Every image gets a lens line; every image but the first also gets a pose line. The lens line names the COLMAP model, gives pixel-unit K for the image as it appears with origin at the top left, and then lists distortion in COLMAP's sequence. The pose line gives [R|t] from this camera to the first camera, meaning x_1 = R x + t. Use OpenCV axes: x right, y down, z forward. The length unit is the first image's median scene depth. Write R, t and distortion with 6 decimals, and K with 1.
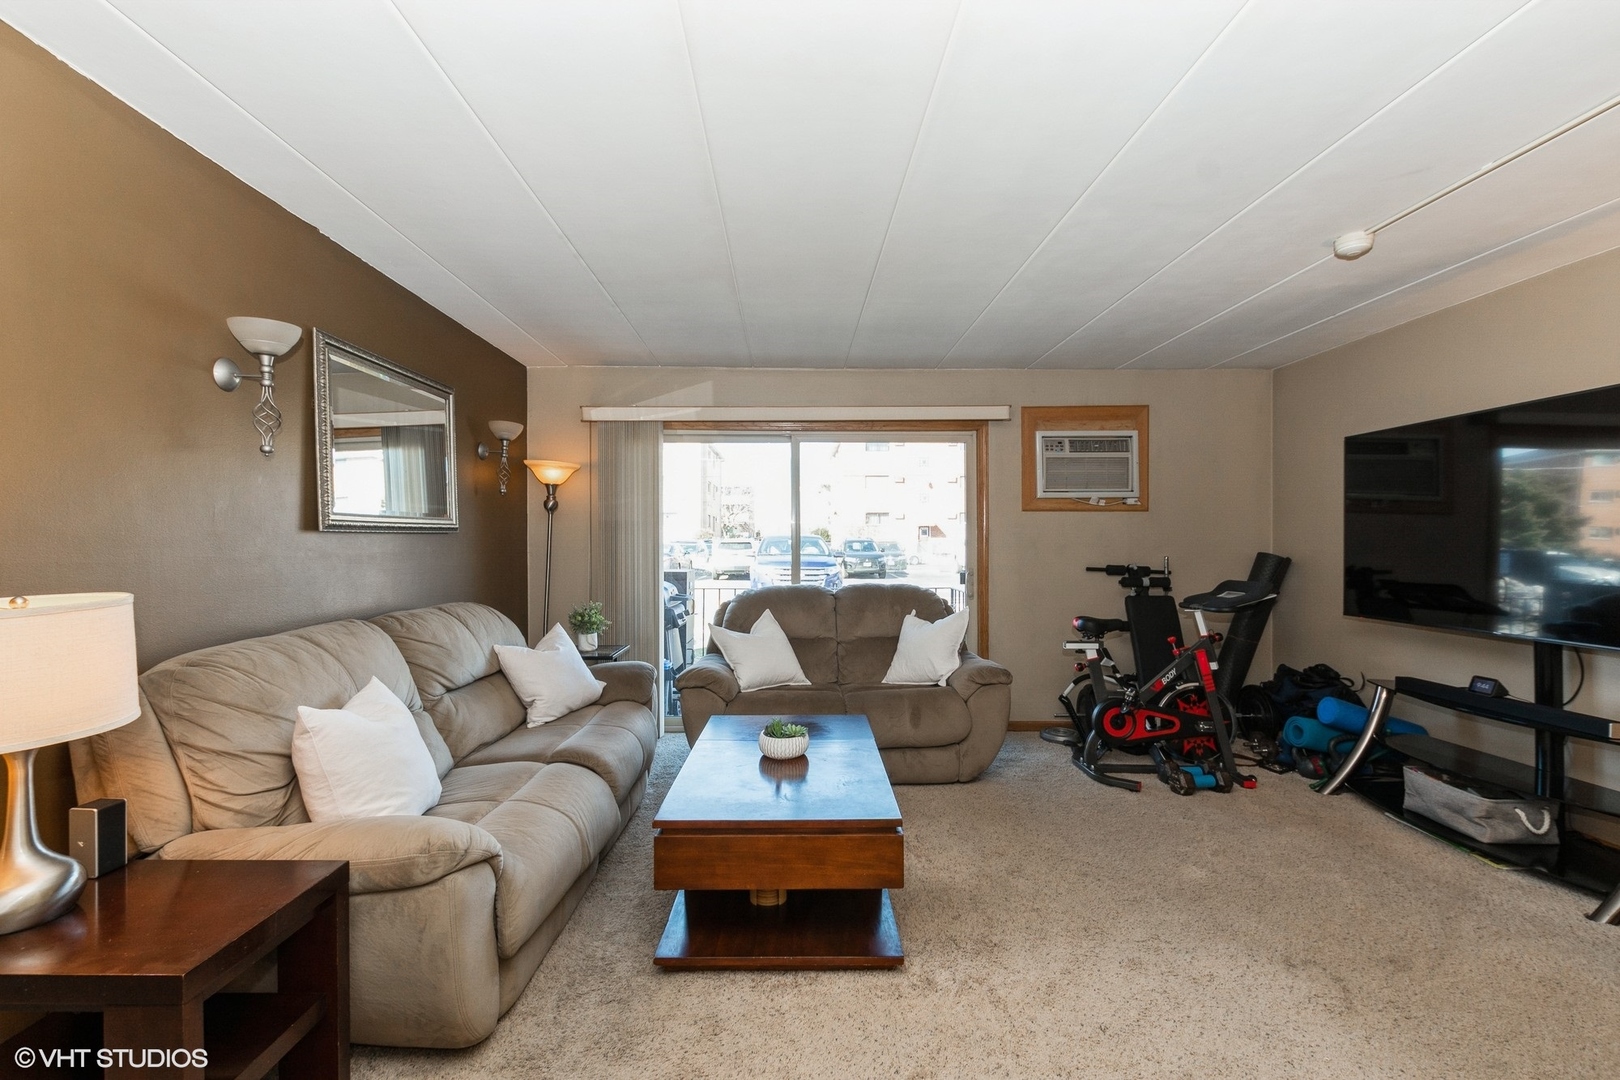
lens RADIAL K [[702.9, 0, 799.3], [0, 702.9, 542.7], [0, 0, 1]] dist [0.007561, -0.002121]
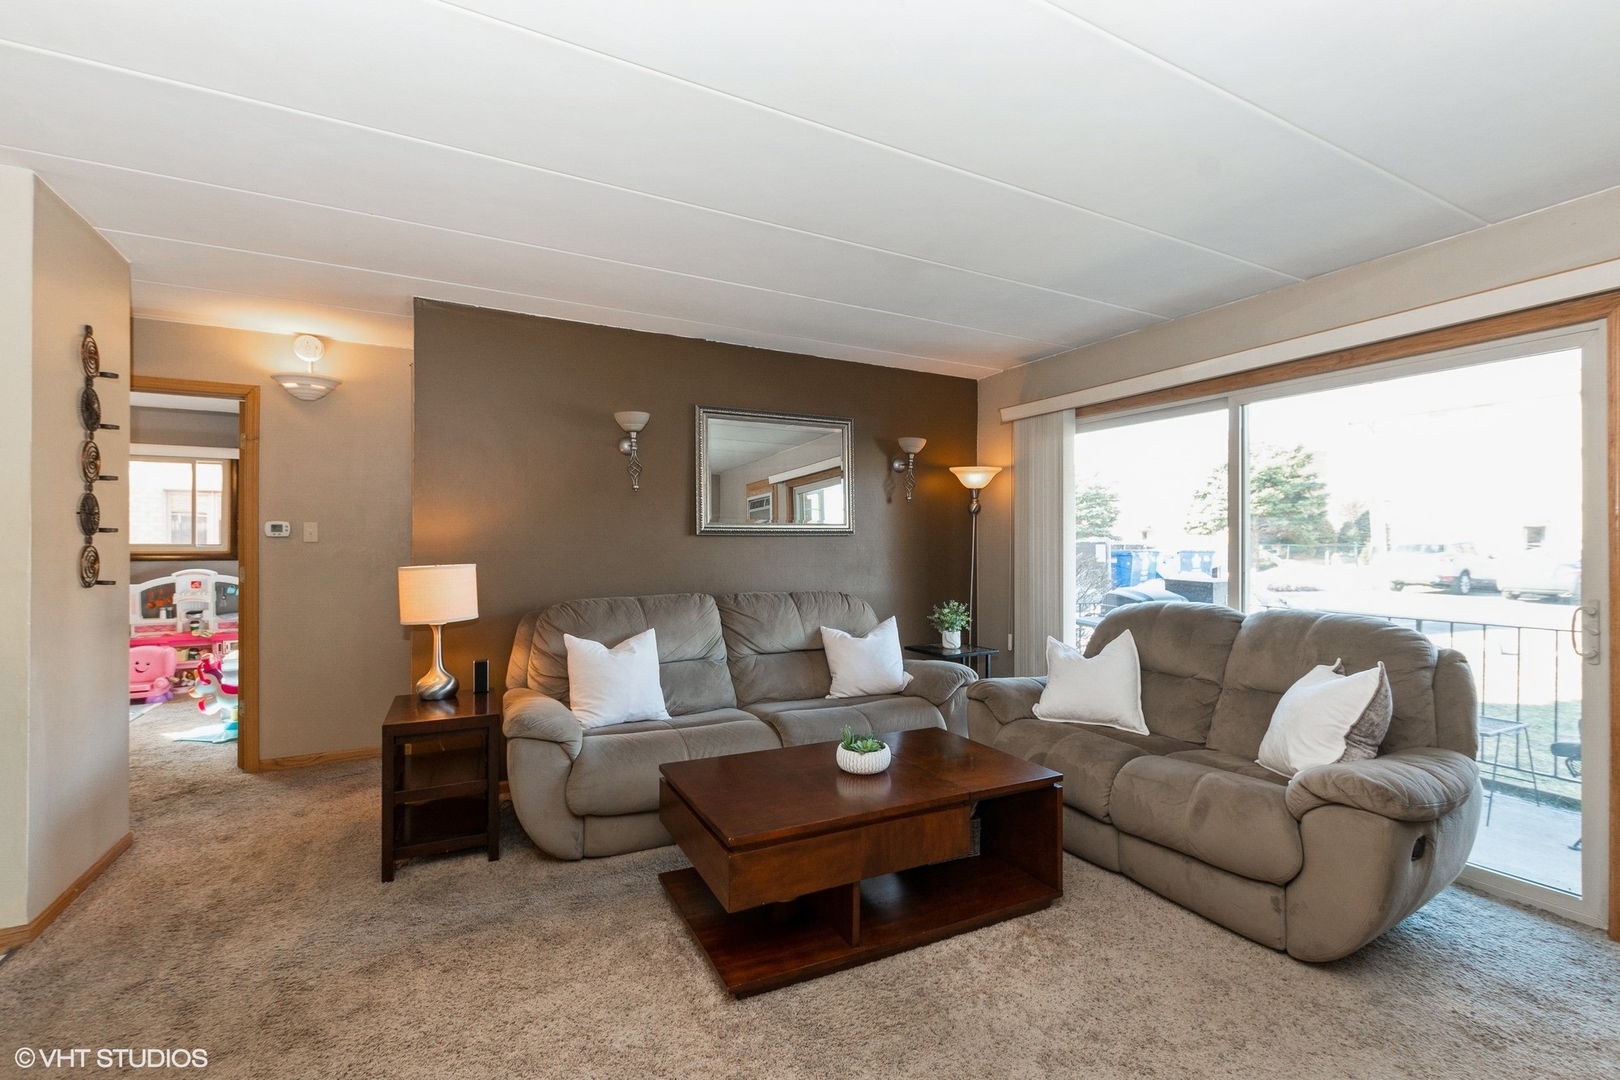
lens RADIAL K [[702.9, 0, 807.3], [0, 702.9, 540.8], [0, 0, 1]] dist [0.007561, -0.002121]
pose [[0.448698, 0.001440, -0.893682, 0.580960], [-0.005785, 0.999982, -0.001293, -0.002499], [0.893665, 0.005751, 0.448699, 0.377368]]
